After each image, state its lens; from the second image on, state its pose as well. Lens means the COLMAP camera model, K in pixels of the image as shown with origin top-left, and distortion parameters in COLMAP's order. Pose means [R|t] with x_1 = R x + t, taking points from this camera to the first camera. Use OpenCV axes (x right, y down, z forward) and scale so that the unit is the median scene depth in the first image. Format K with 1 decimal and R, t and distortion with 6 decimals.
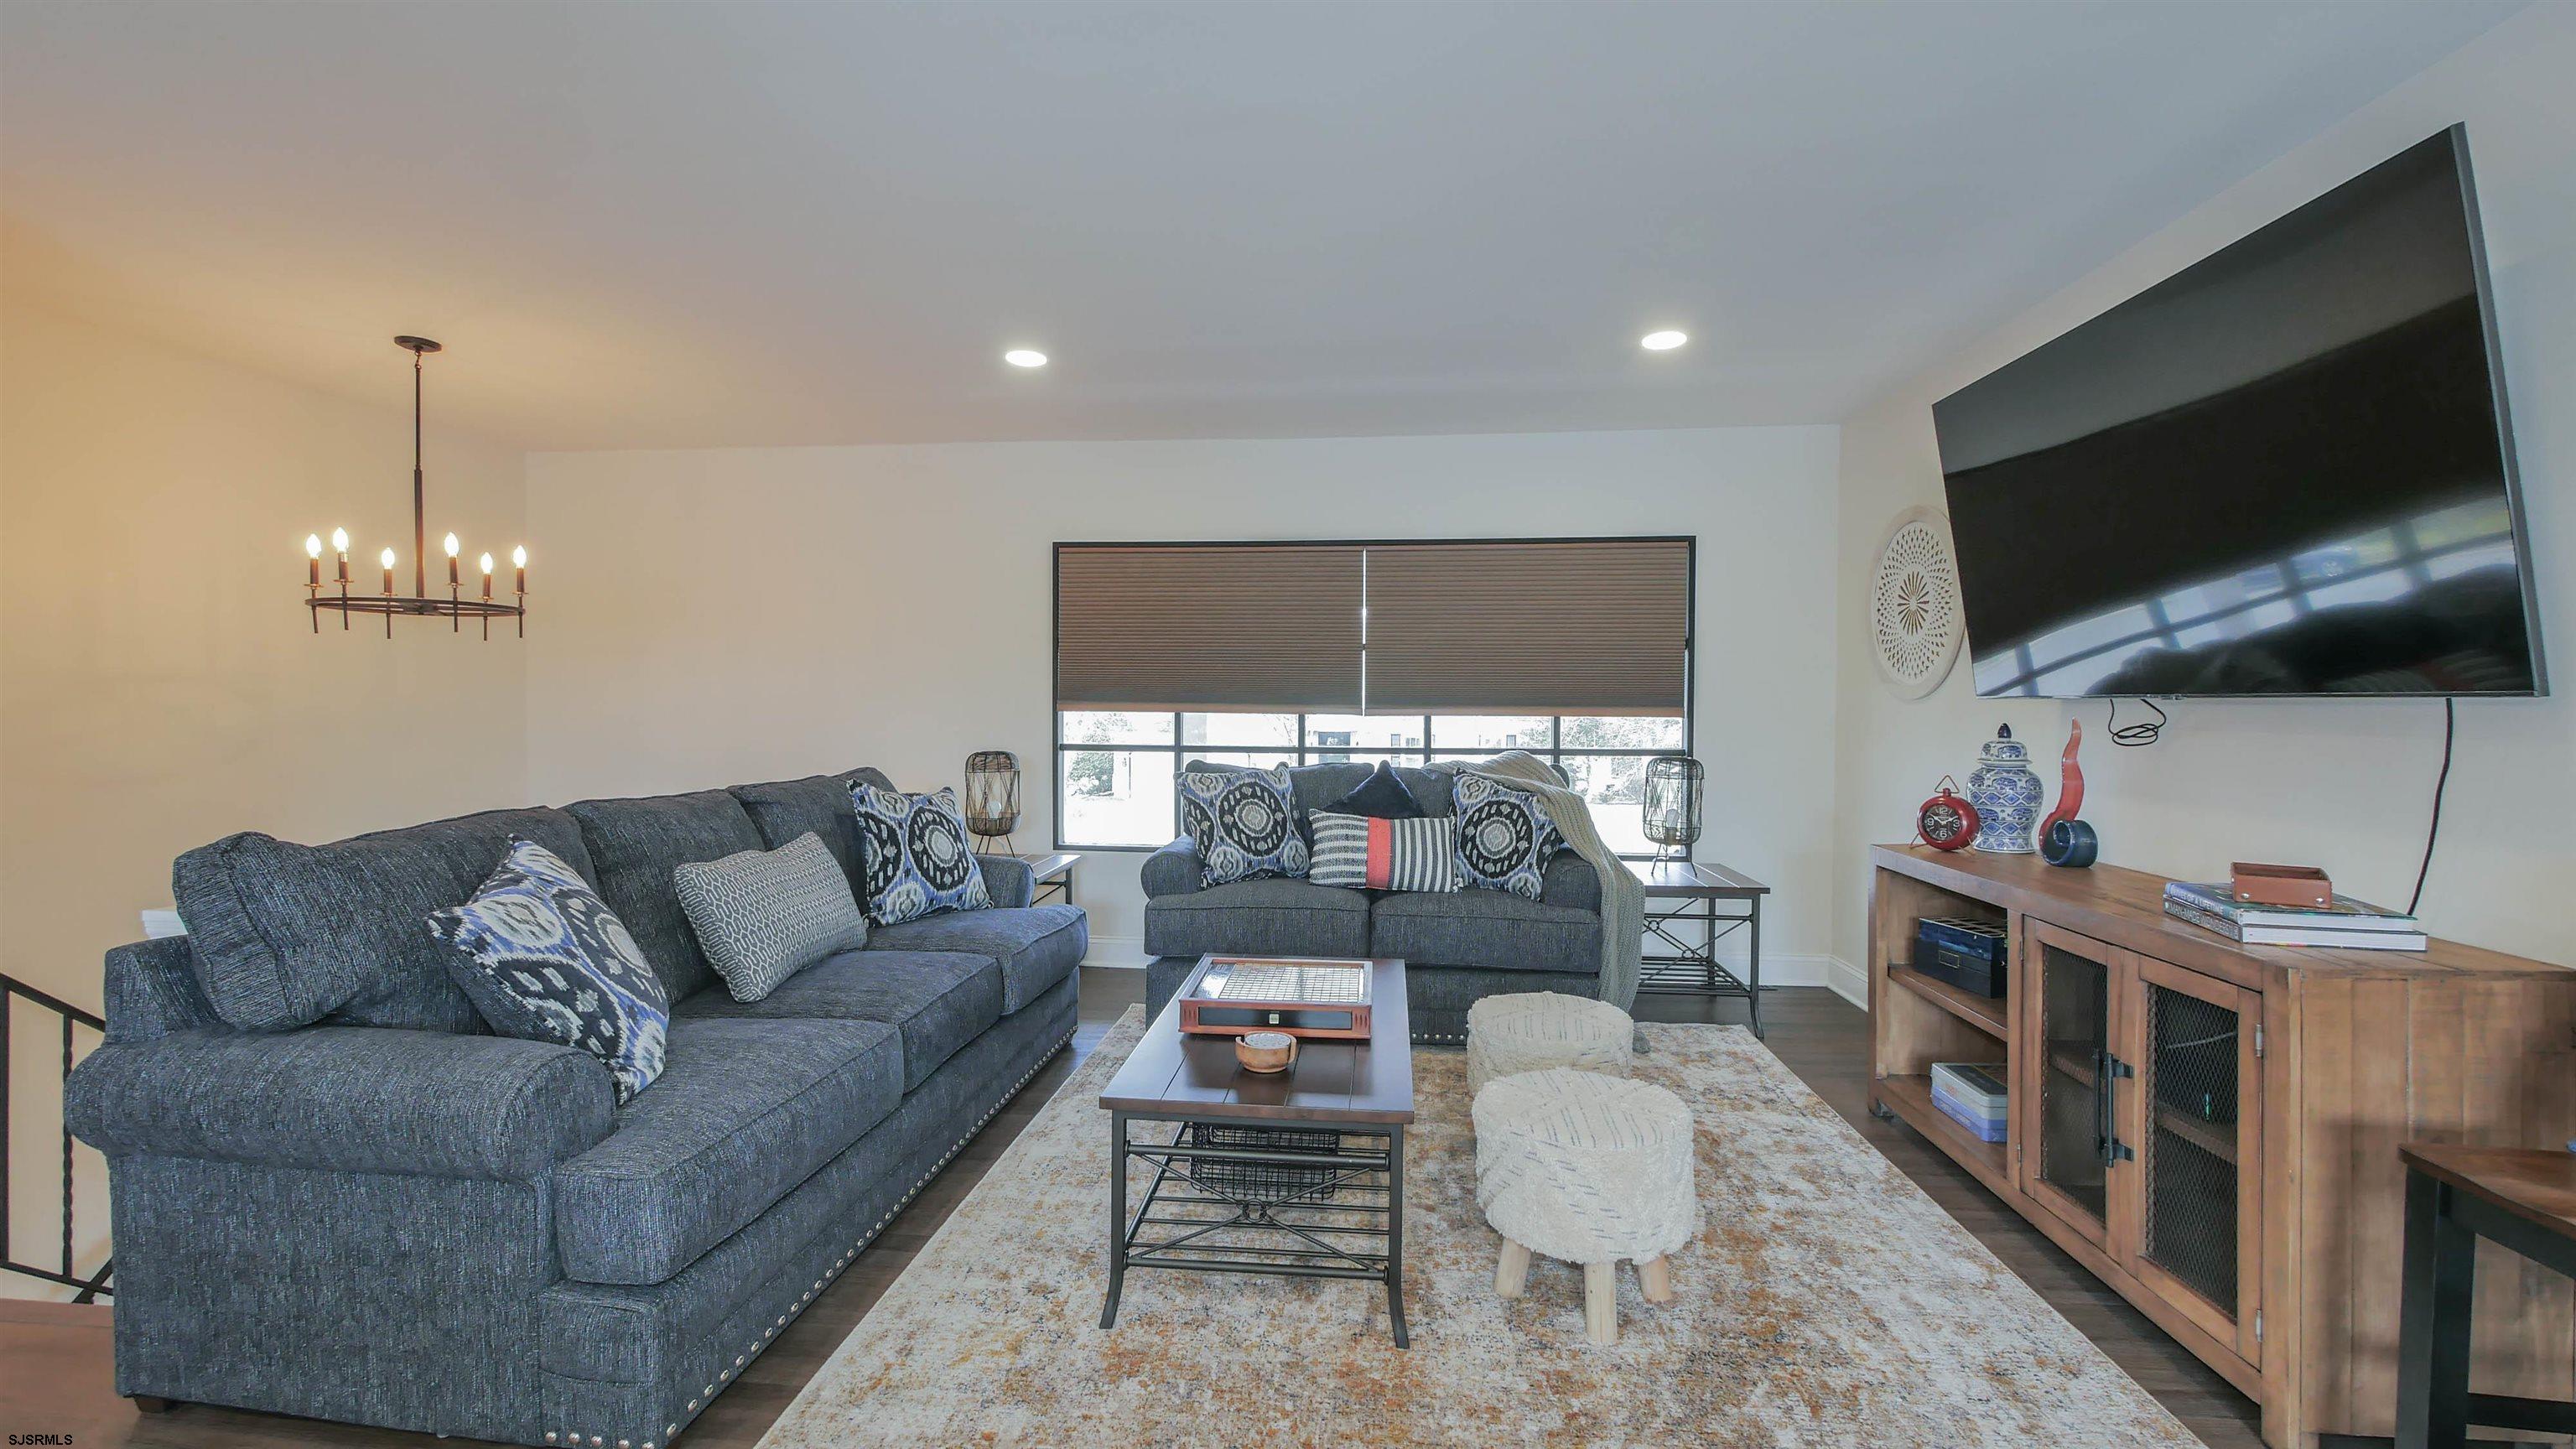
lens RADIAL K [[1055.9, 0, 1273.1], [0, 1055.9, 728.8], [0, 0, 1]] dist [-0.008746, 0.000614]
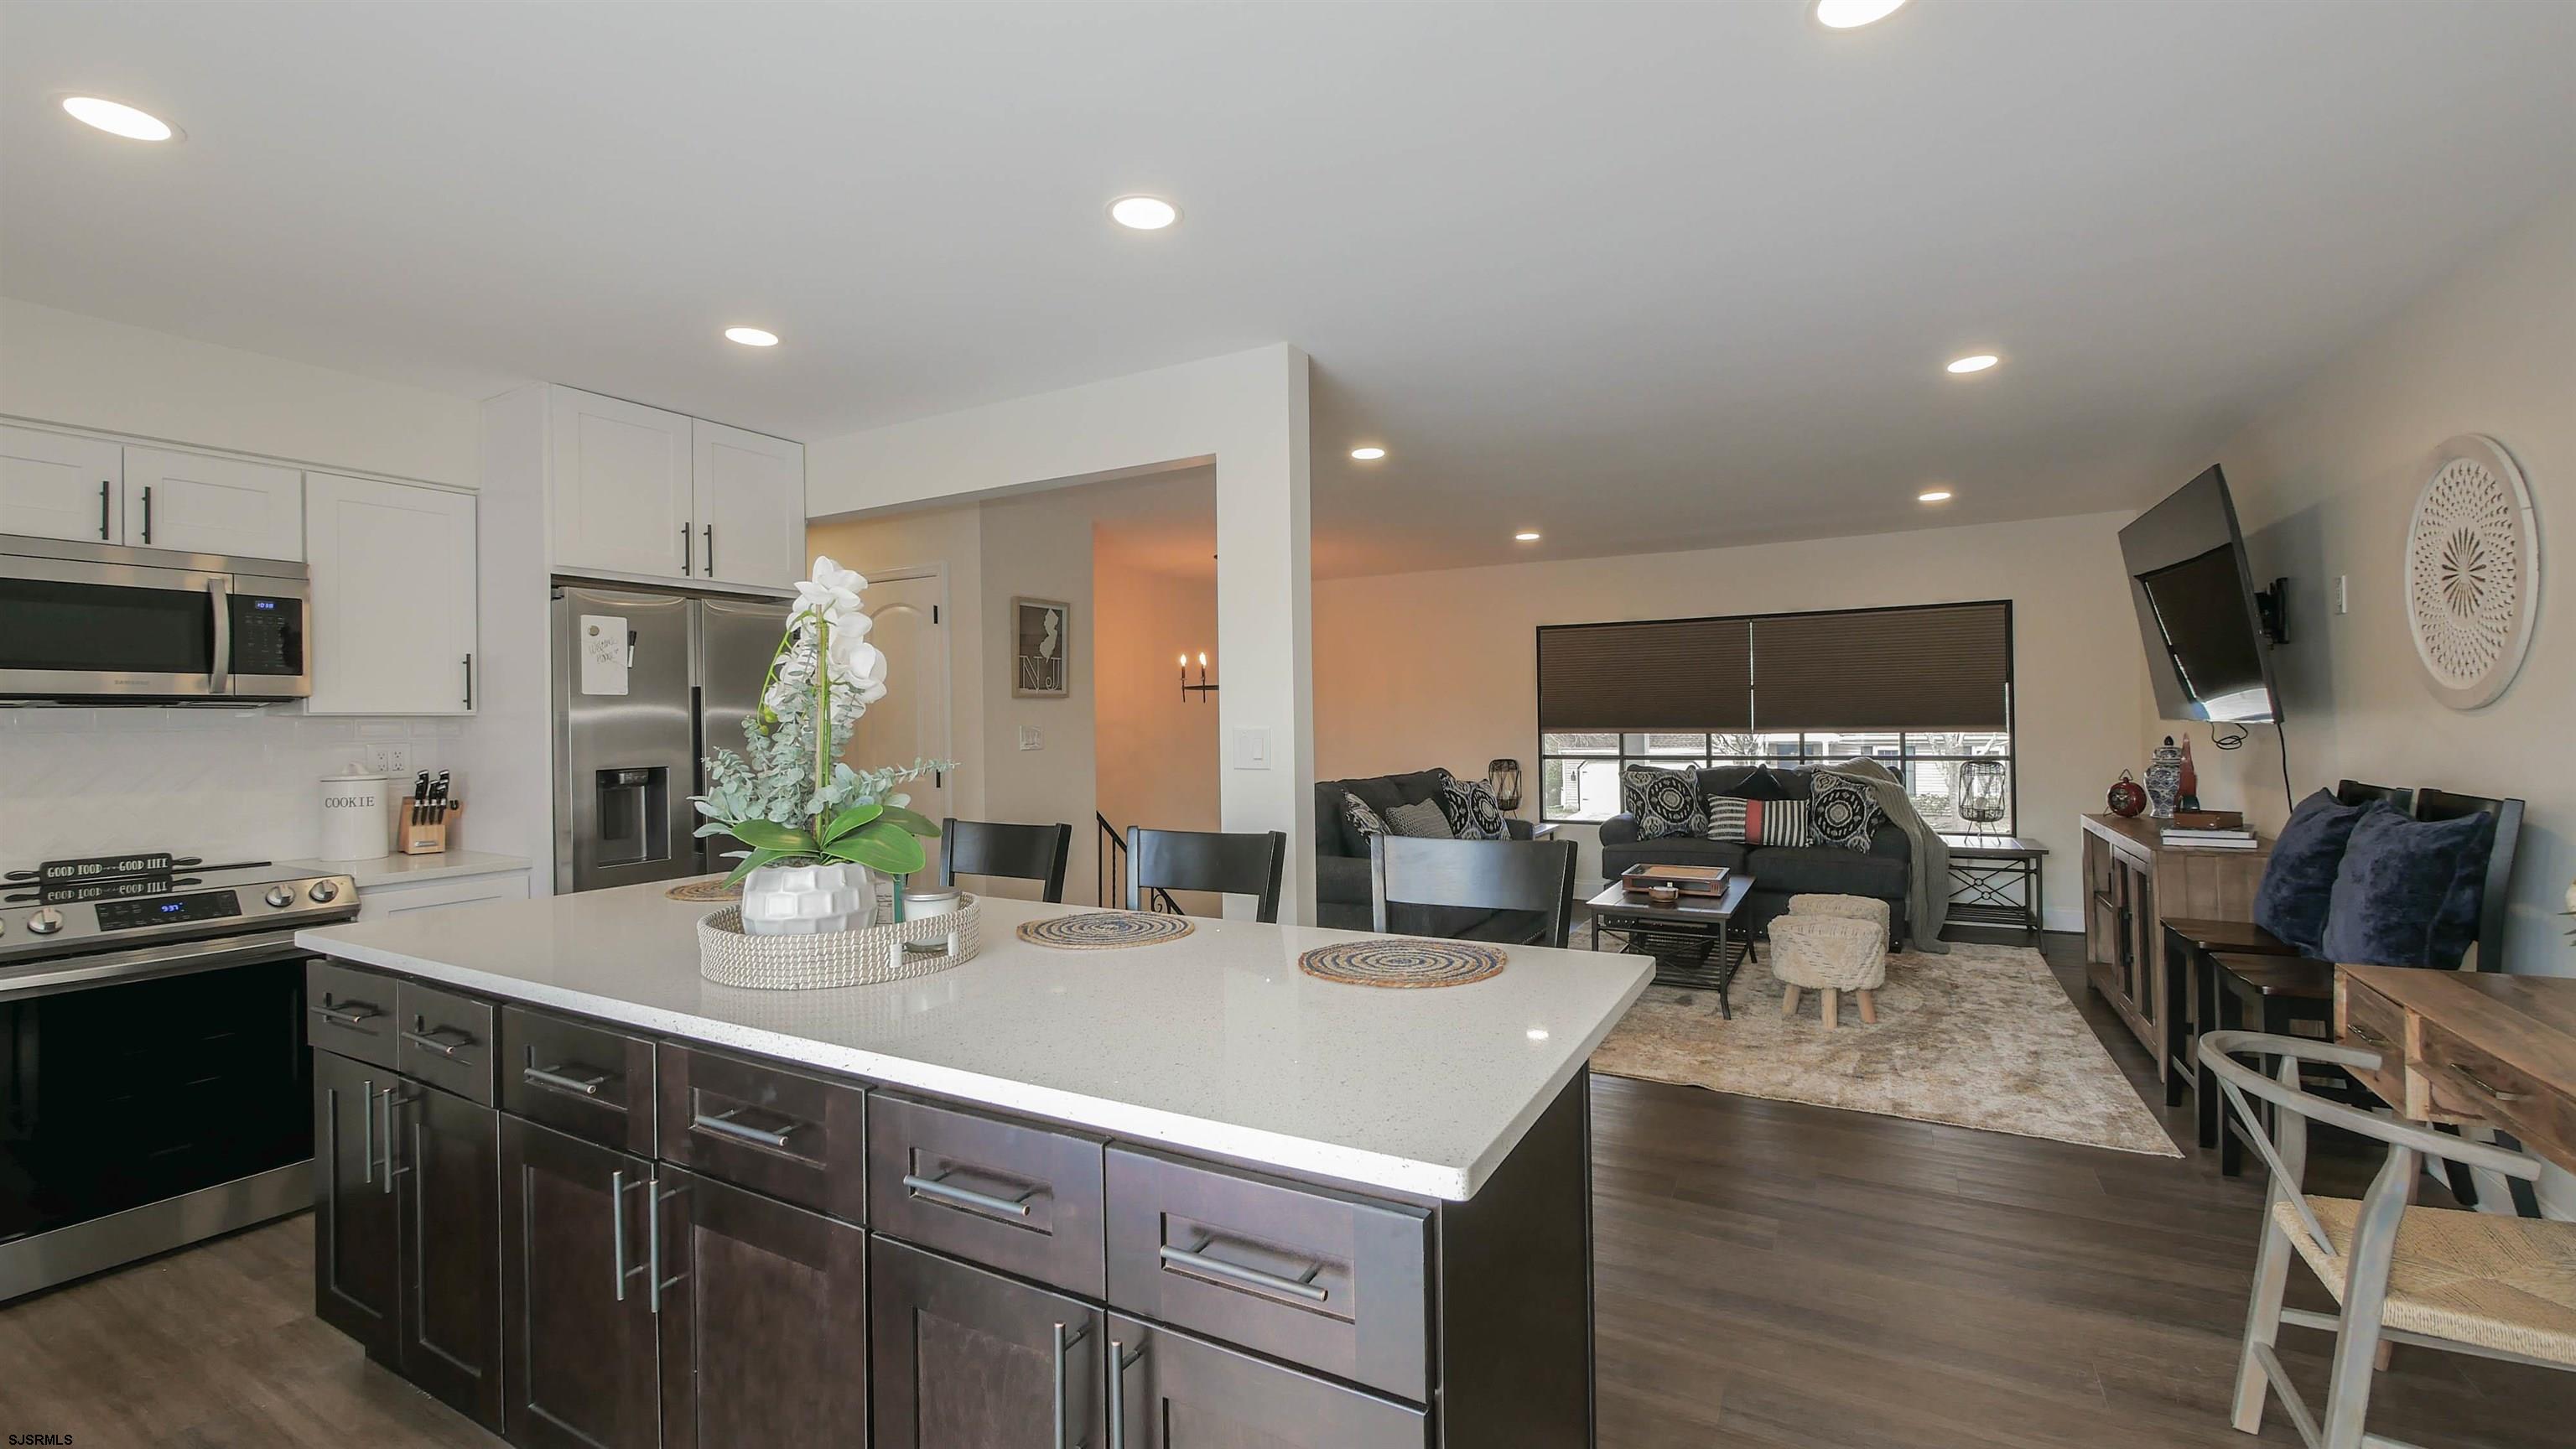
lens RADIAL K [[1043.3, 0, 1288.0], [0, 1043.3, 724.5], [0, 0, 1]] dist [-0.008254, 0.000056]
pose [[0.919113, -0.017689, -0.393598, 0.074810], [0.010000, 0.999717, -0.021577, -0.001424], [0.393868, 0.015896, 0.919029, -0.717340]]
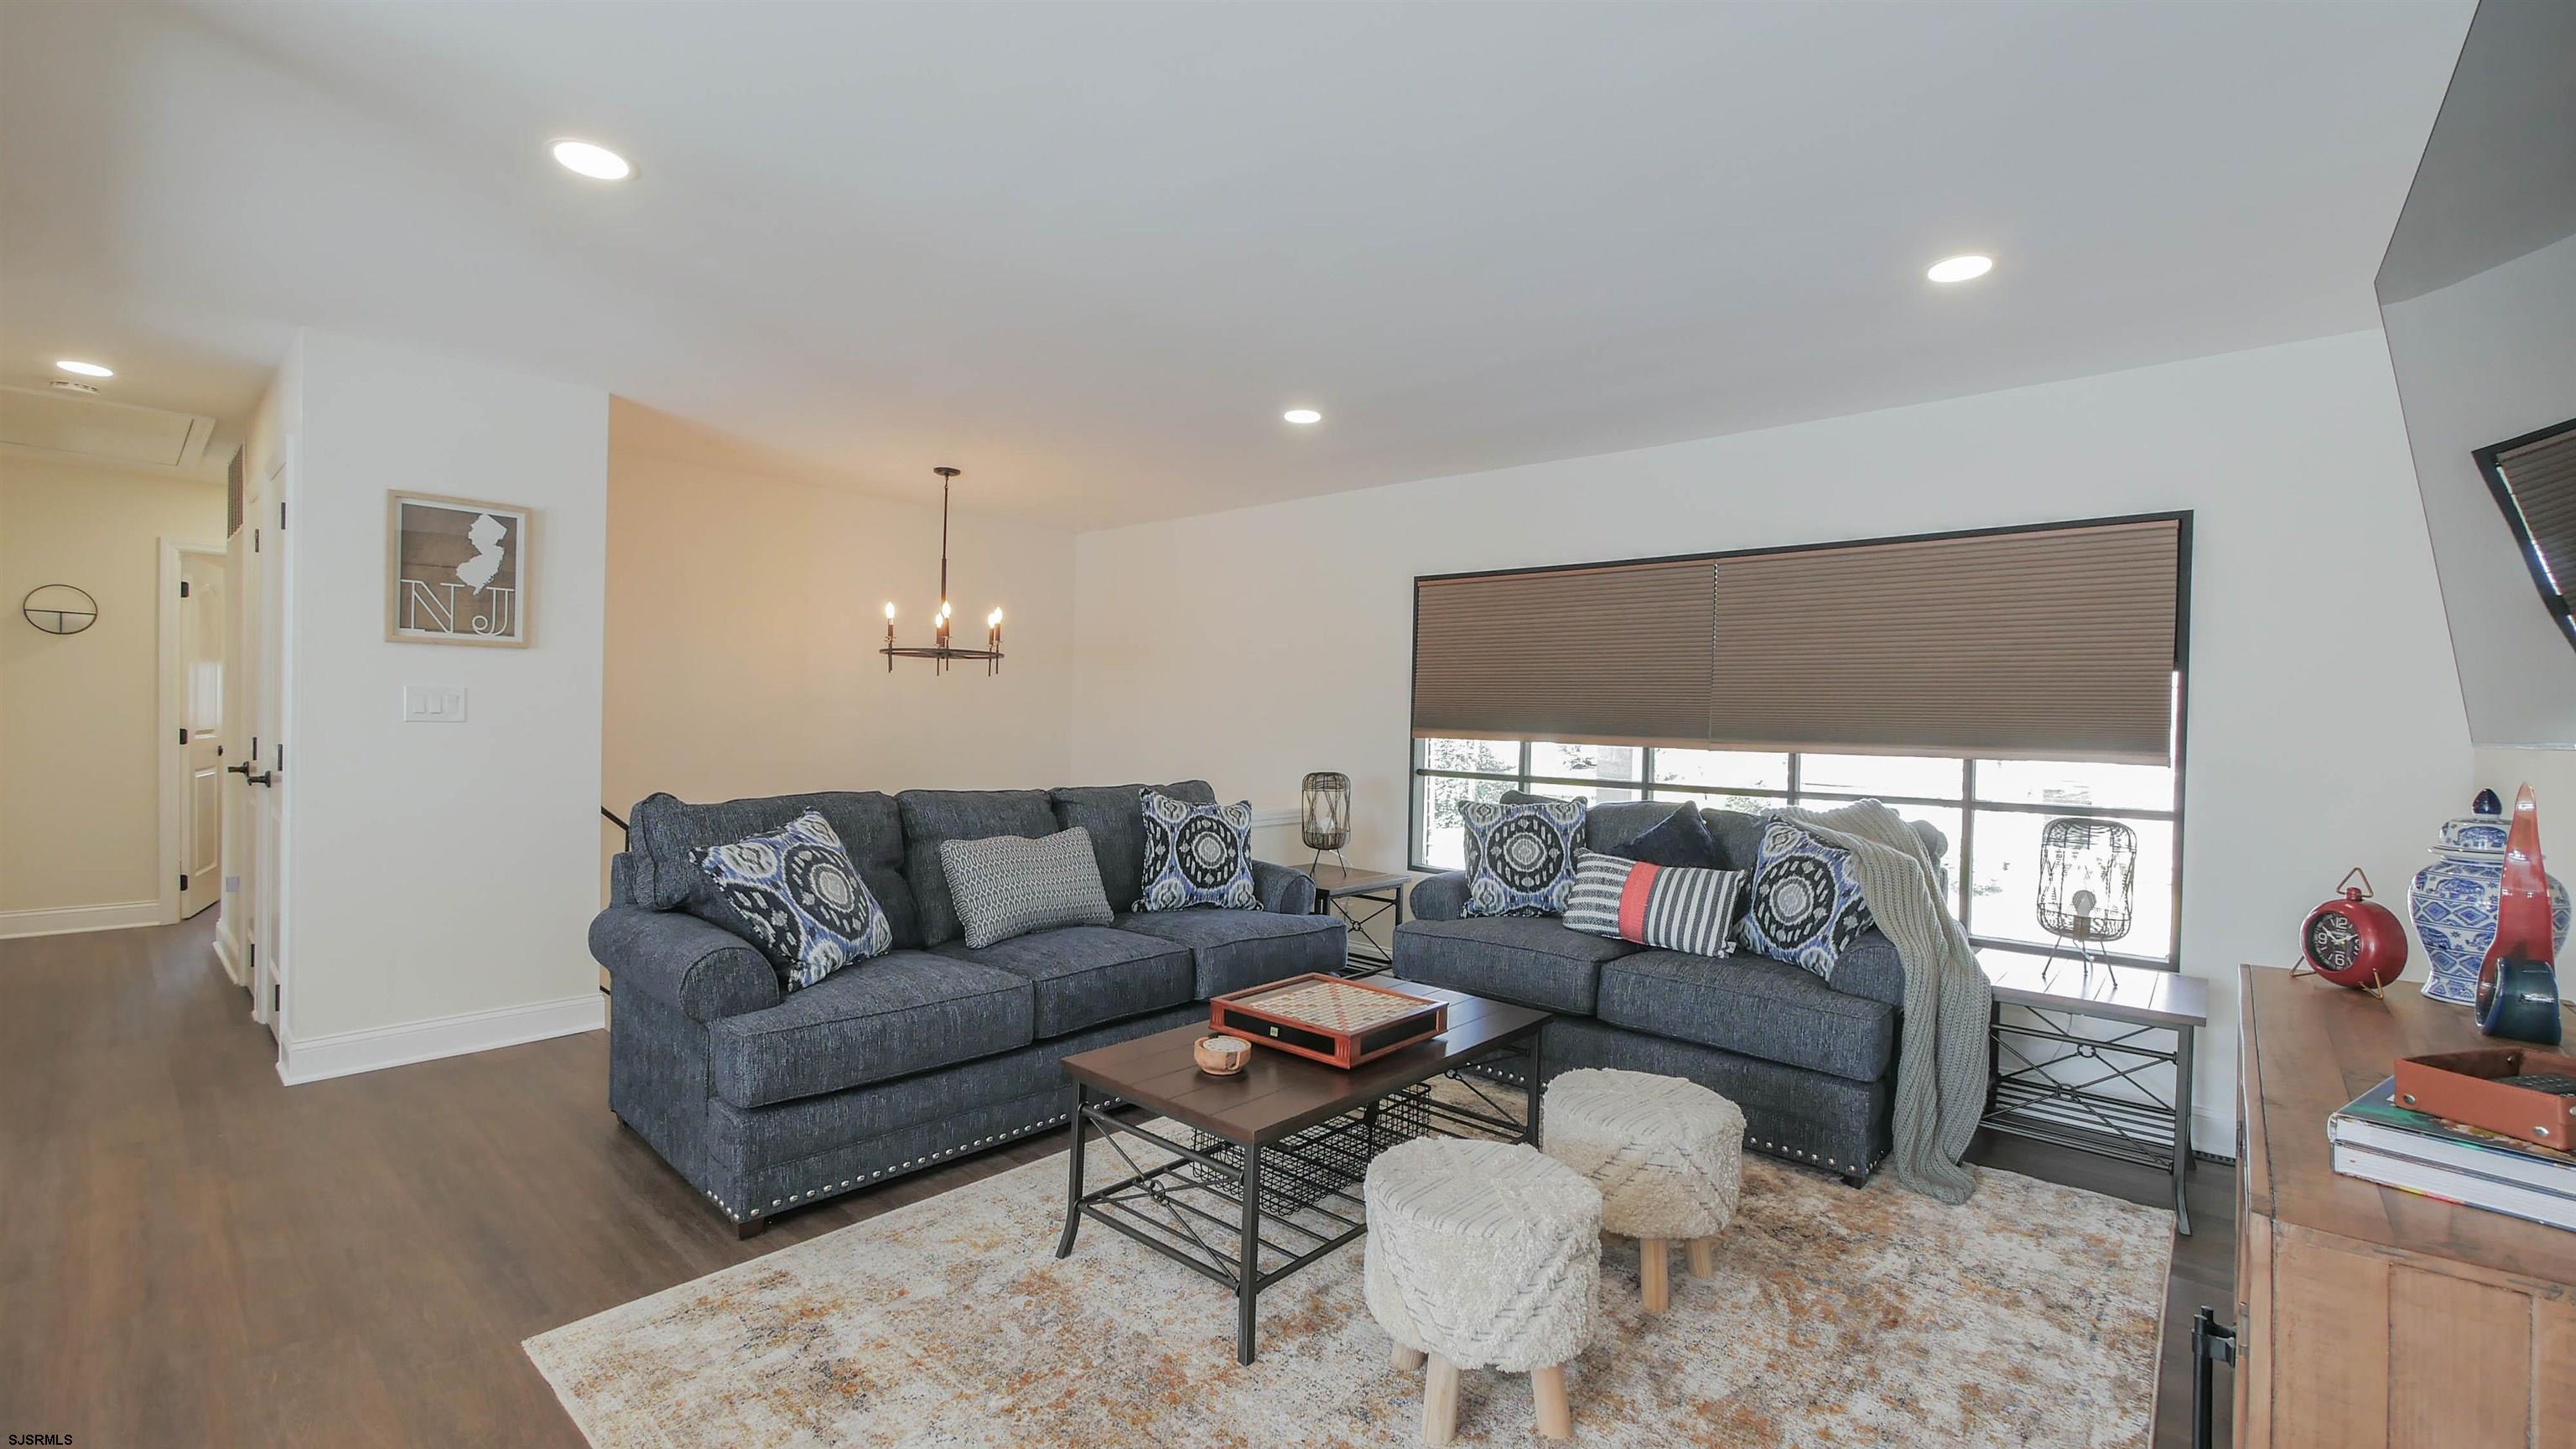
lens RADIAL K [[1055.9, 0, 1273.1], [0, 1055.9, 728.8], [0, 0, 1]] dist [-0.008746, 0.000614]
pose [[0.811225, 0.018529, -0.584440, 0.368721], [-0.033992, 0.999302, -0.015500, -0.005281], [0.583745, 0.032440, 0.811289, 0.086767]]
